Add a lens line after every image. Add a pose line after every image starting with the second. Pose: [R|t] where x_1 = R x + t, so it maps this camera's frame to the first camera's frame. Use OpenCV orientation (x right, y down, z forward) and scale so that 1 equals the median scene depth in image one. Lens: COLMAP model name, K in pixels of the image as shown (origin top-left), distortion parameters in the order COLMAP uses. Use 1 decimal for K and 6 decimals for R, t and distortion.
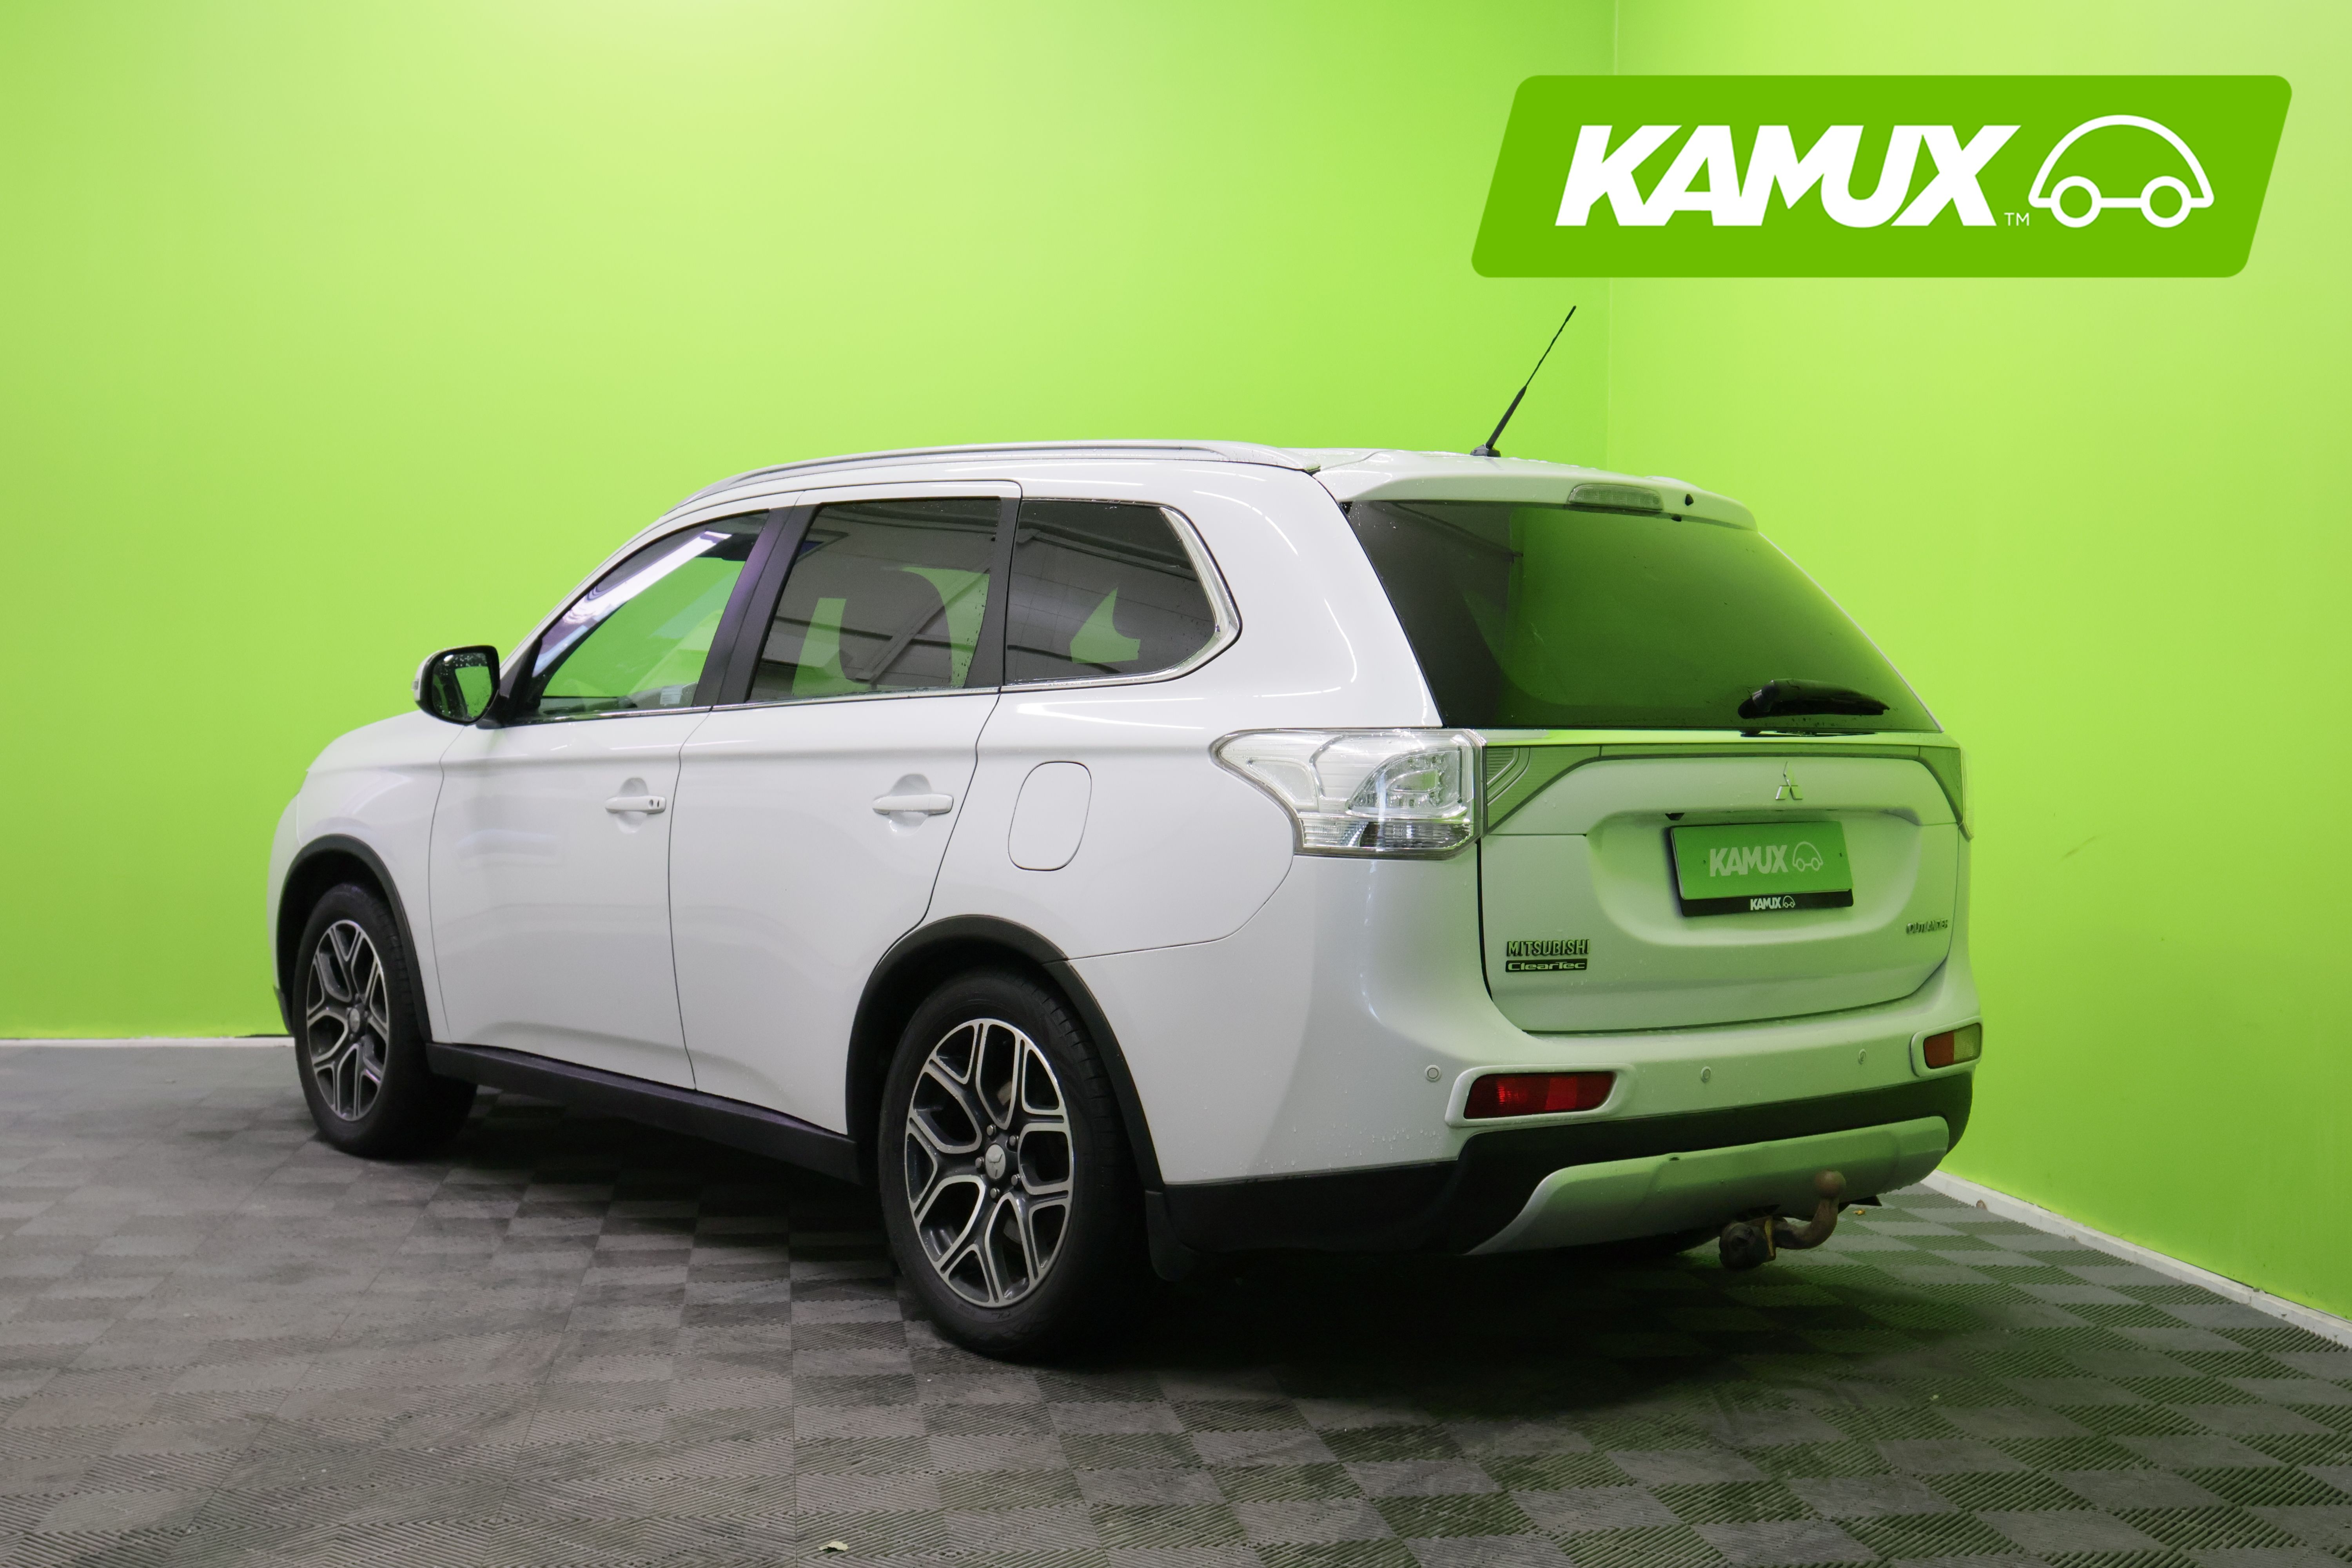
lens RADIAL K [[2847.1, 0, 1176.0], [0, 2847.1, 784.0], [0, 0, 1]] dist [-0.107116, 0.000356]
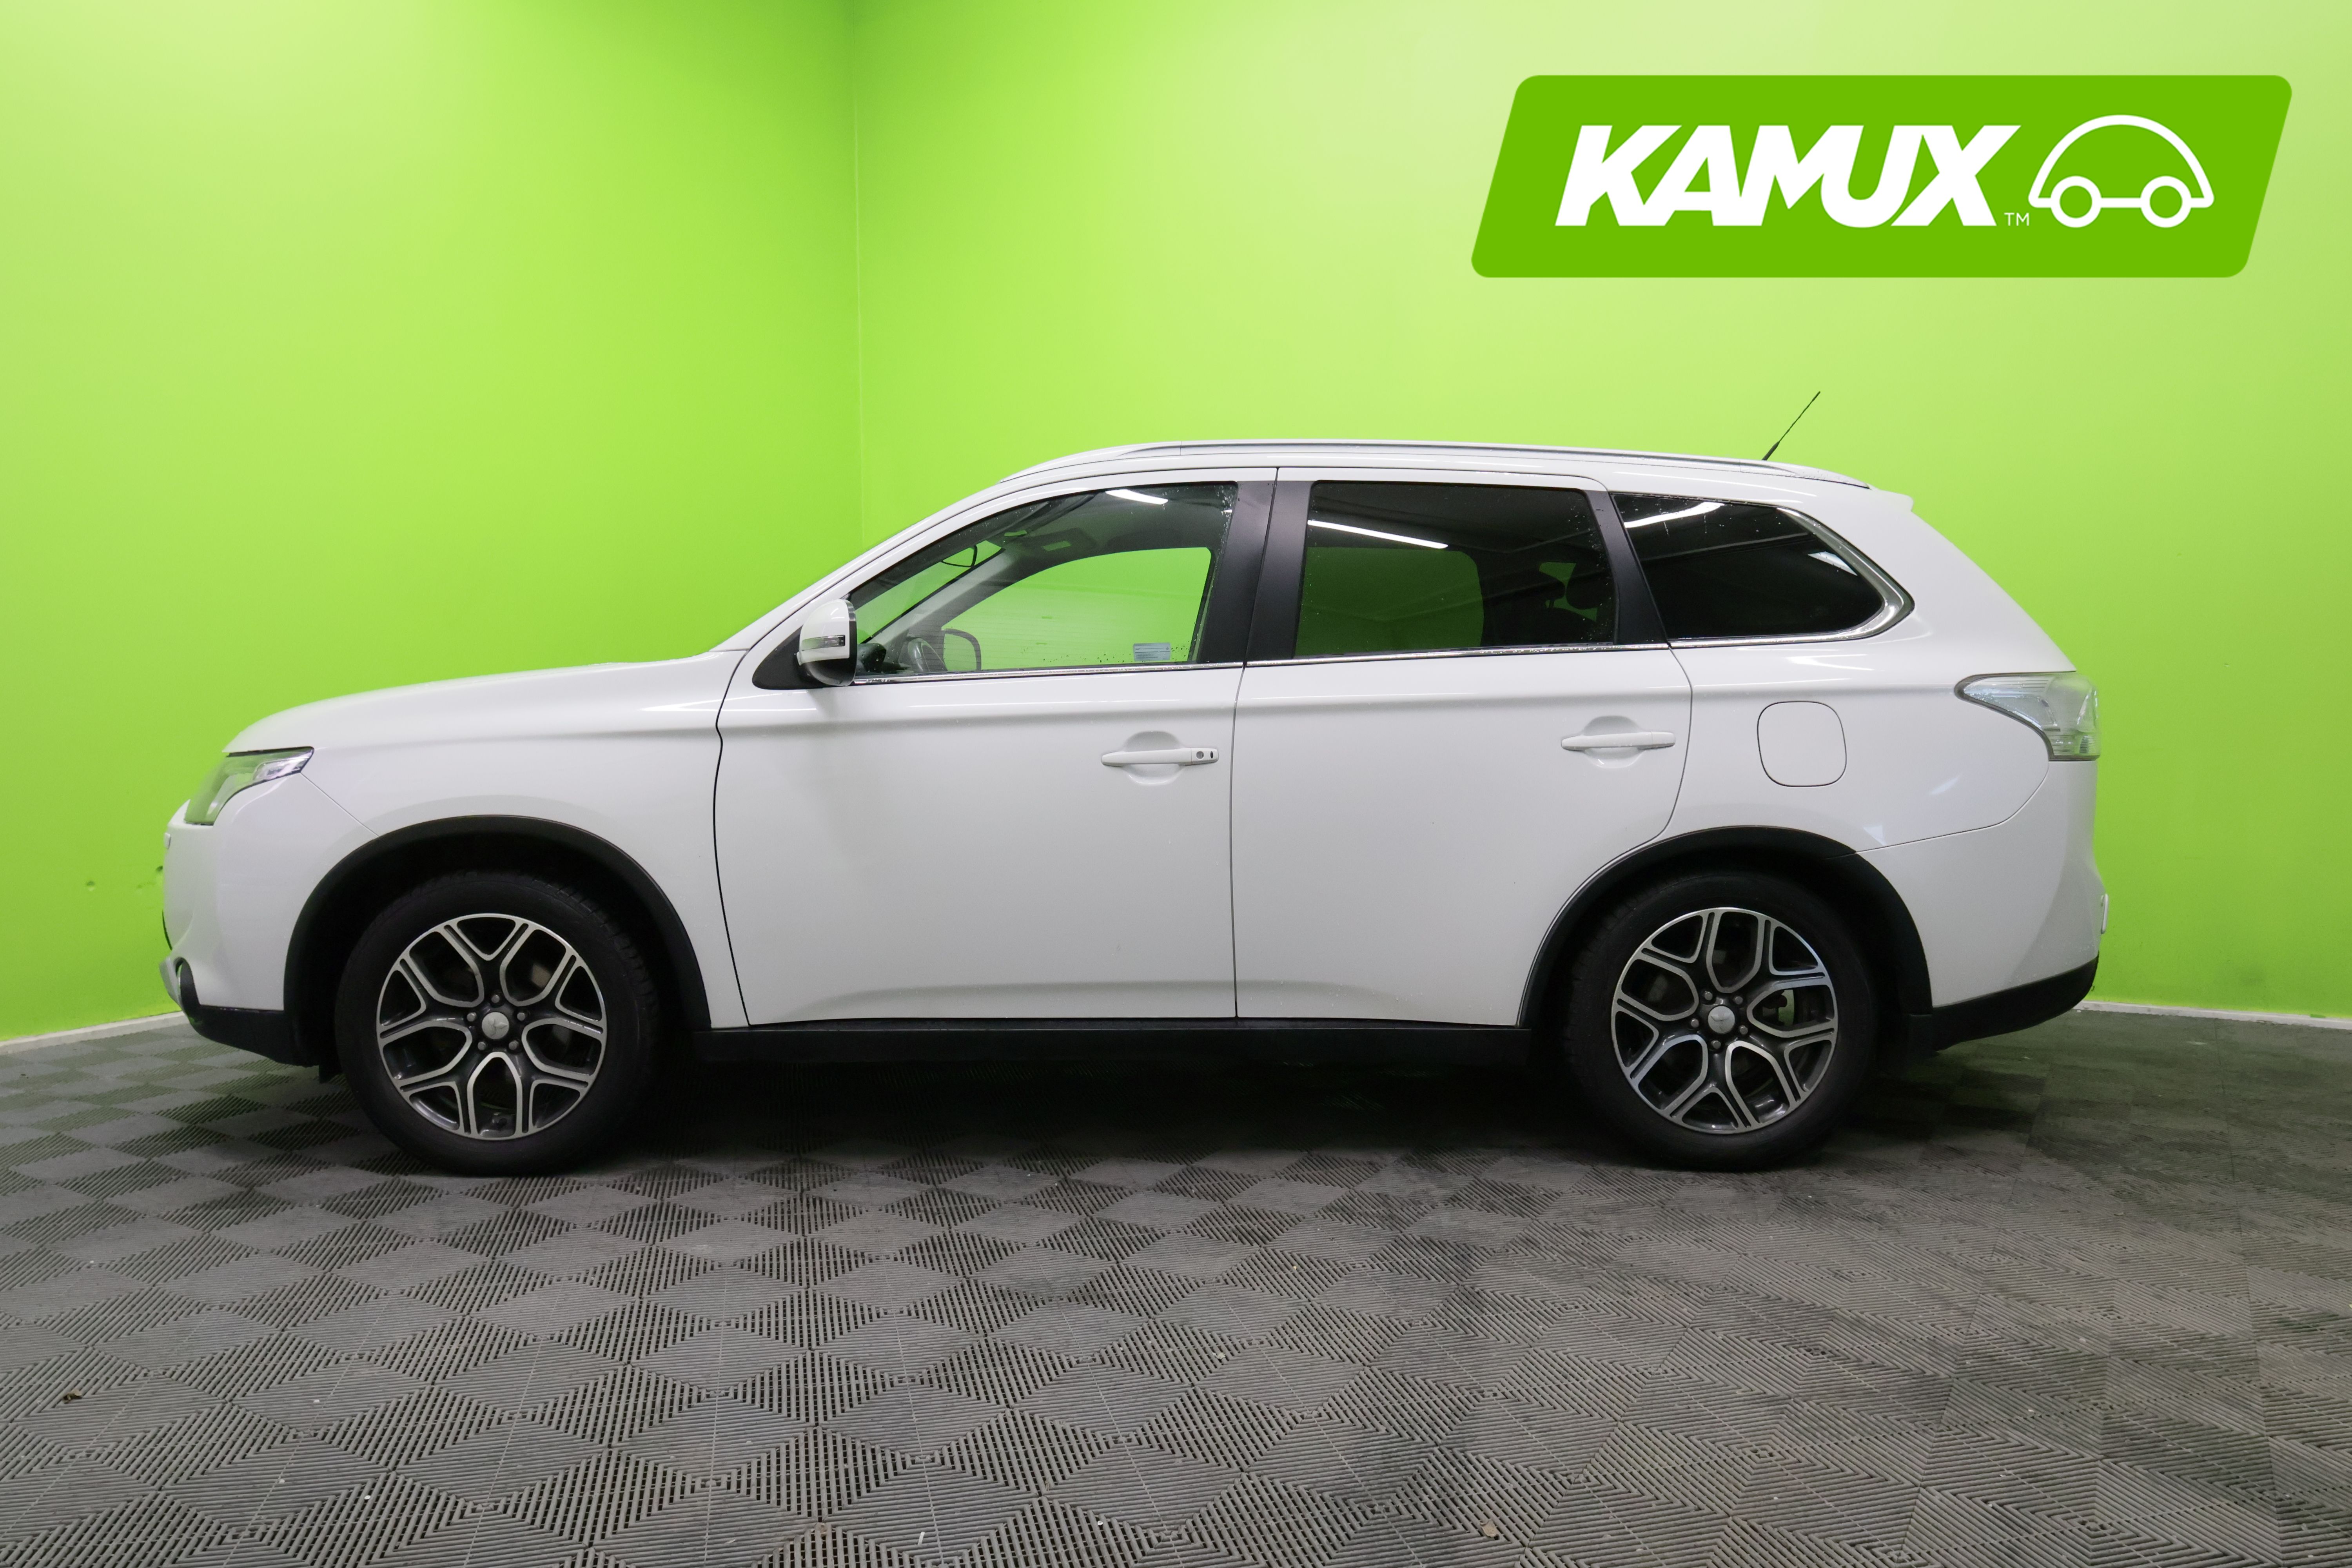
lens RADIAL K [[1673.7, 0, 1176.0], [0, 1673.7, 784.0], [0, 0, 1]] dist [-0.001502, -0.001068]
pose [[0.620546, -0.063270, 0.781614, -0.824814], [0.026535, 0.997863, 0.059708, -0.024134], [-0.783721, -0.016311, 0.620899, 0.756724]]
